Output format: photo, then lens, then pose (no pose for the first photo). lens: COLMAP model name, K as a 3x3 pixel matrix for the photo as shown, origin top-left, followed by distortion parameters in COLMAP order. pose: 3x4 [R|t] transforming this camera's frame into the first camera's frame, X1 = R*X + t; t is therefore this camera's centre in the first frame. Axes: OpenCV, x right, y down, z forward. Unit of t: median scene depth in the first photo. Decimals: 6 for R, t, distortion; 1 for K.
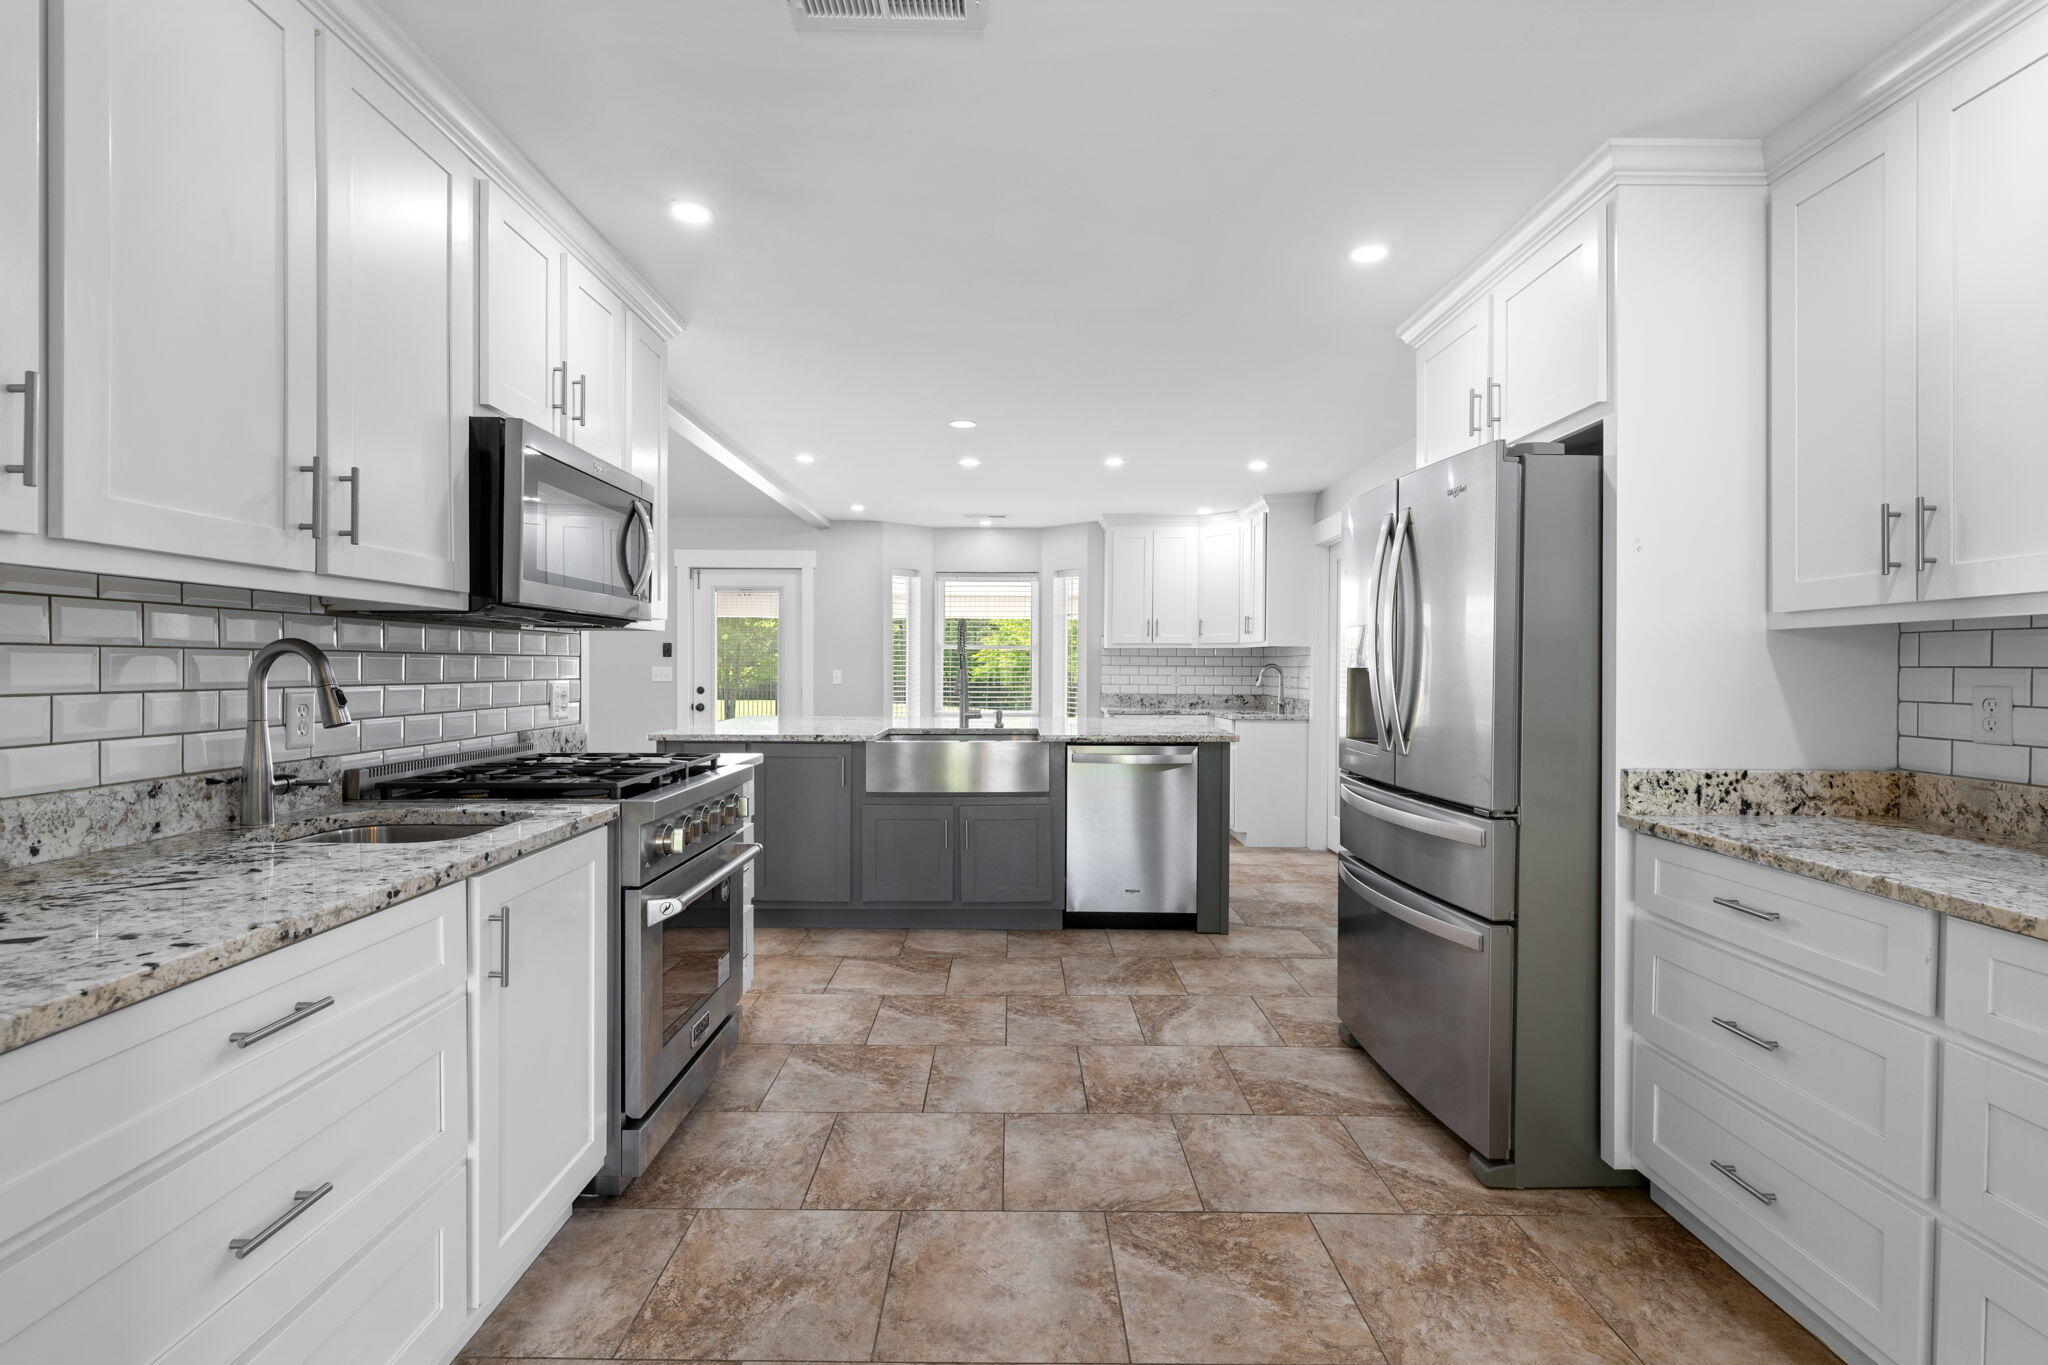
lens RADIAL K [[856.3, 0, 1024.0], [0, 856.3, 682.5], [0, 0, 1]] dist [0.000478, -0.000311]
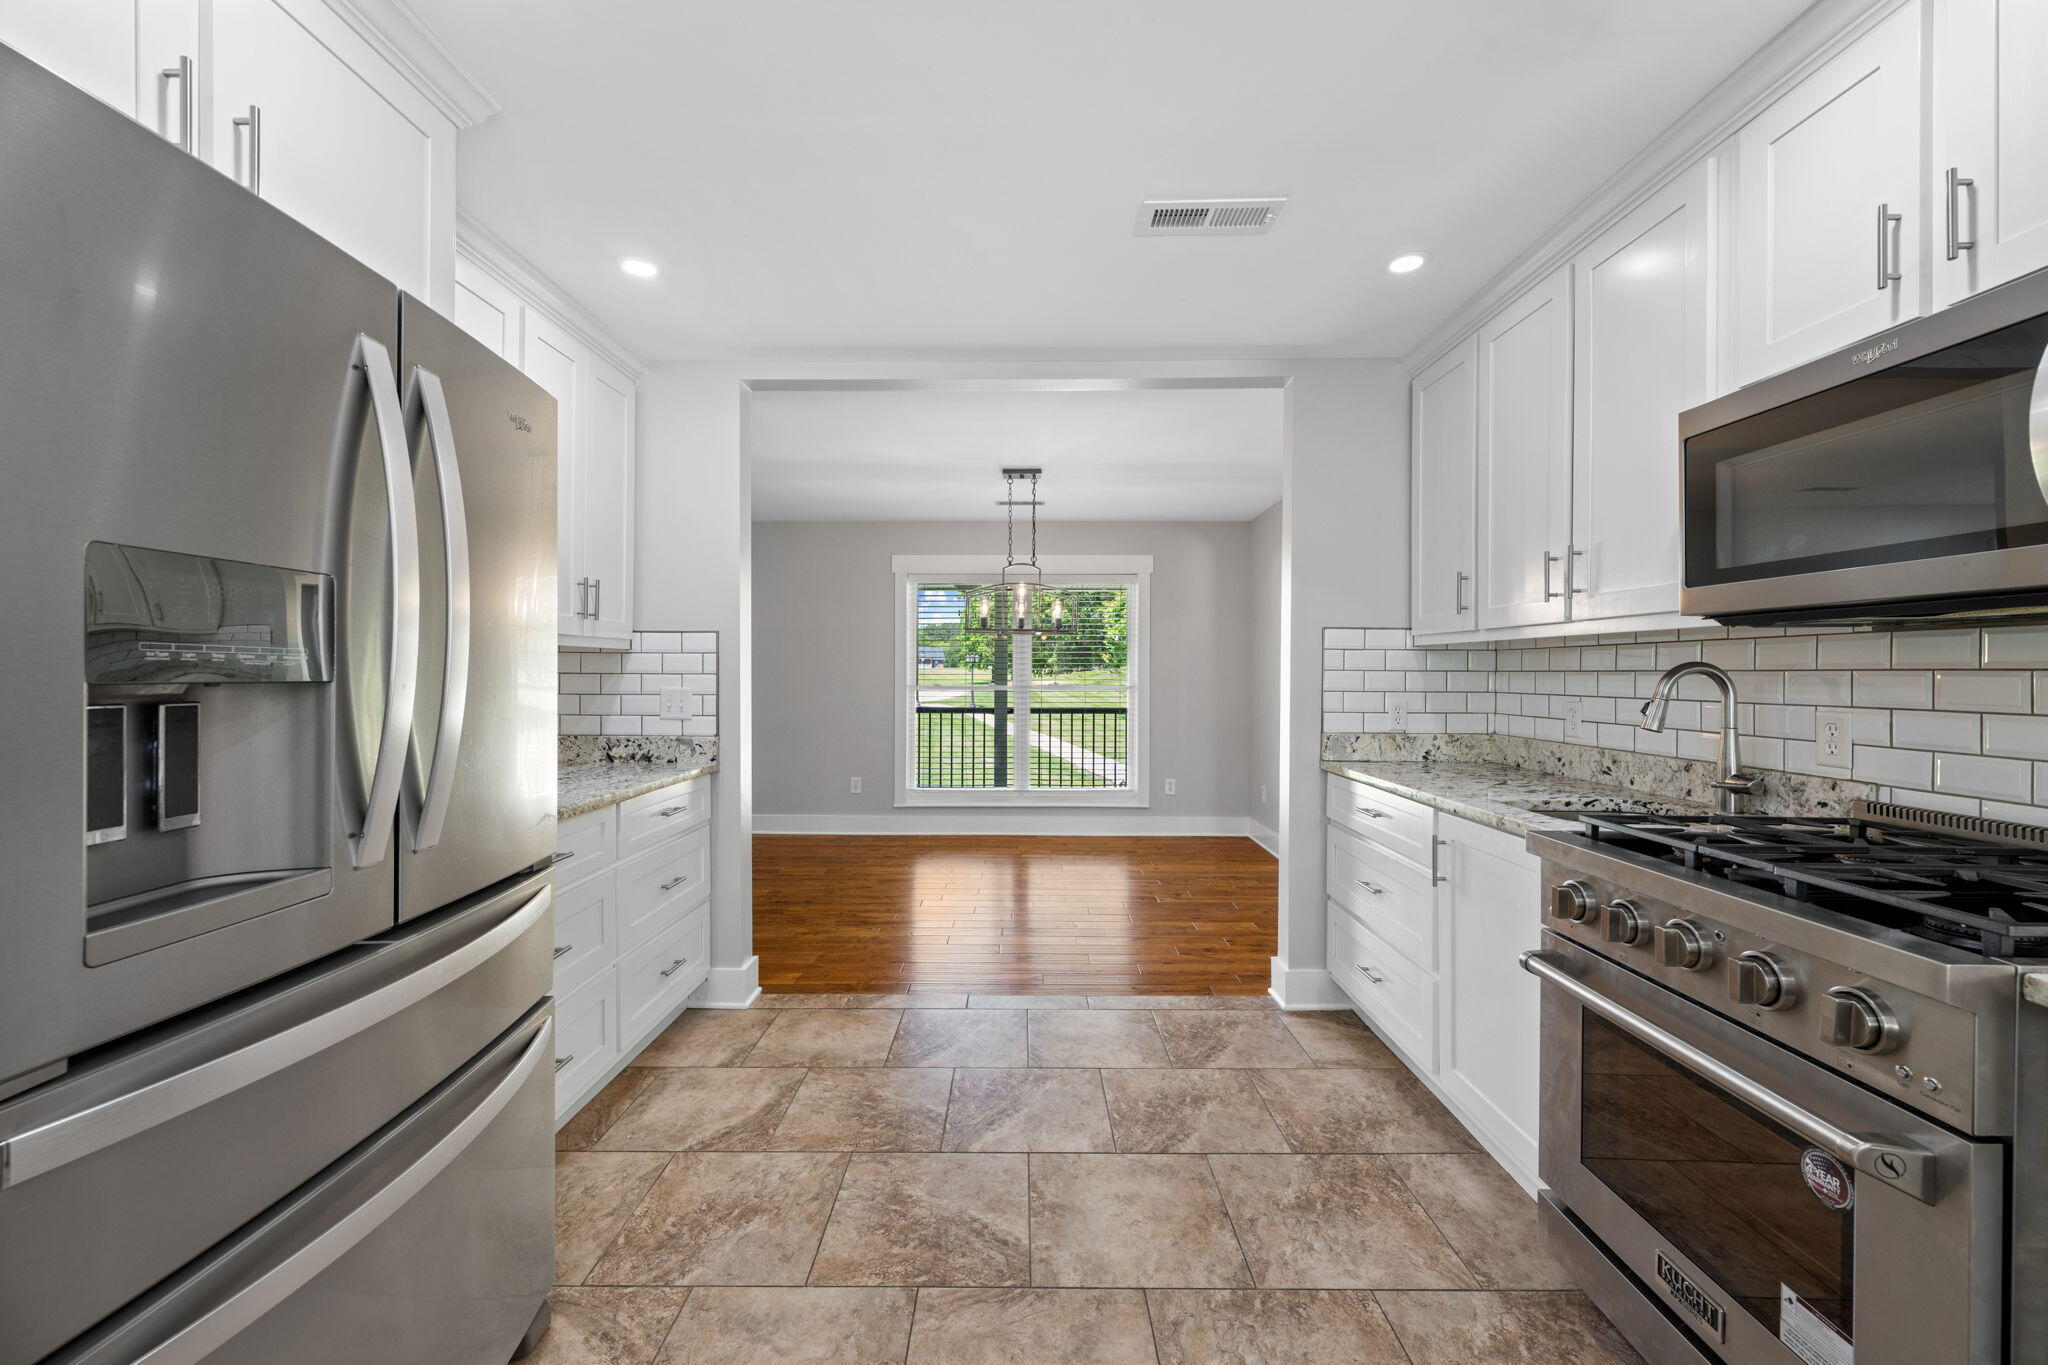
lens RADIAL K [[823.8, 0, 1020.0], [0, 823.8, 681.4], [0, 0, 1]] dist [-0.000097, -0.000093]
pose [[-0.999908, -0.008320, 0.010712, 0.114128], [-0.008019, 0.999579, 0.027885, -0.046135], [-0.010940, 0.027796, -0.999554, 2.084943]]
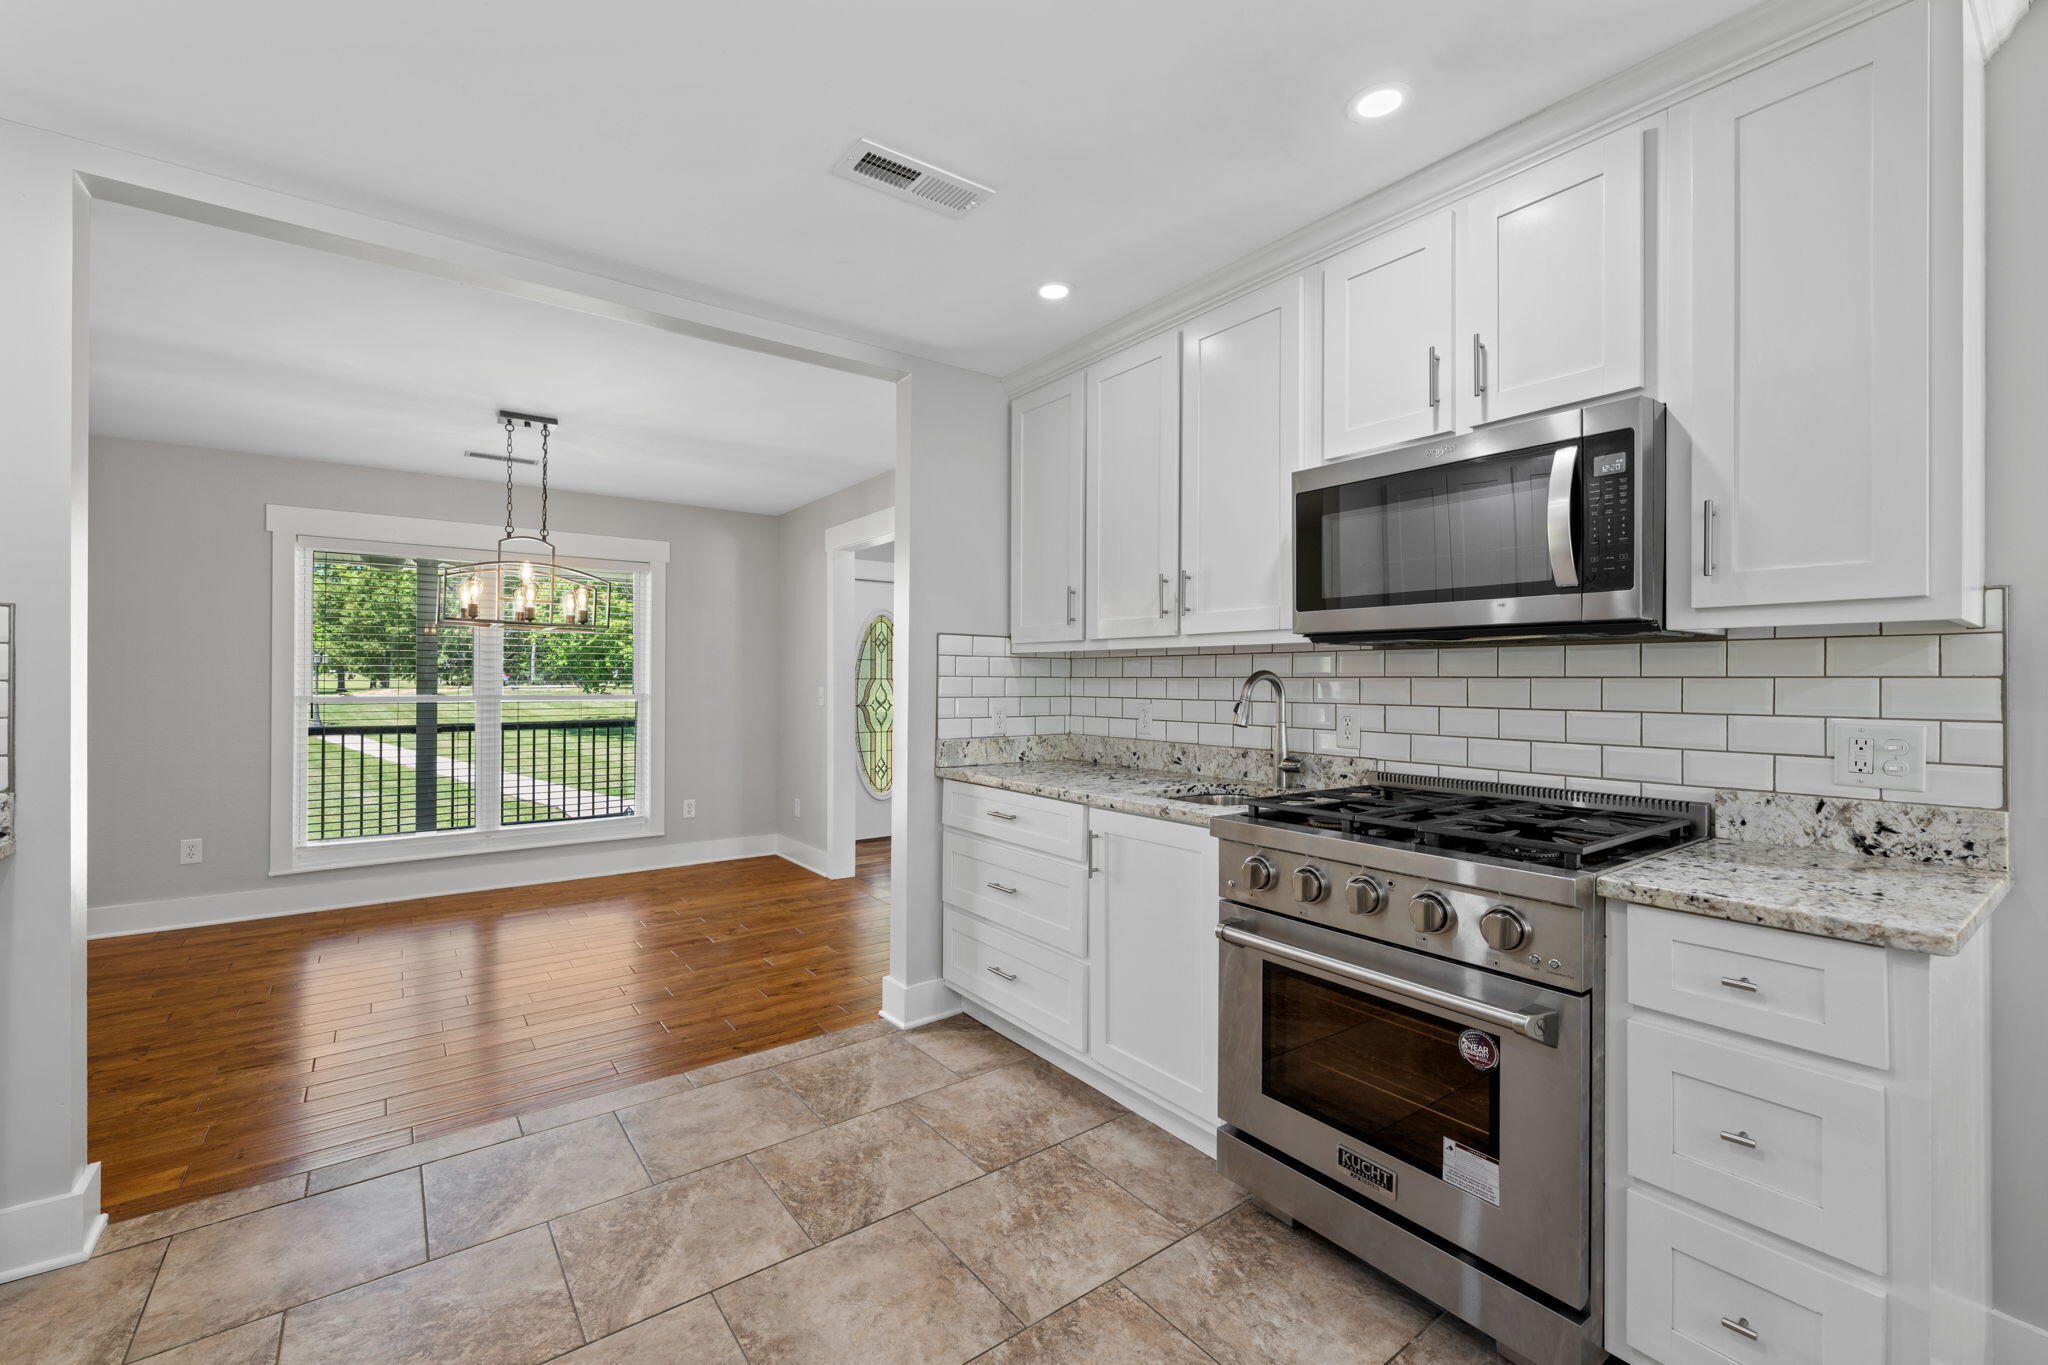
lens RADIAL K [[856.3, 0, 1024.0], [0, 856.3, 682.5], [0, 0, 1]] dist [0.000478, -0.000311]
pose [[-0.798674, -0.005883, -0.601736, 0.424085], [-0.017572, 0.999754, 0.013549, -0.040691], [0.601508, 0.021395, -0.798580, 1.879057]]
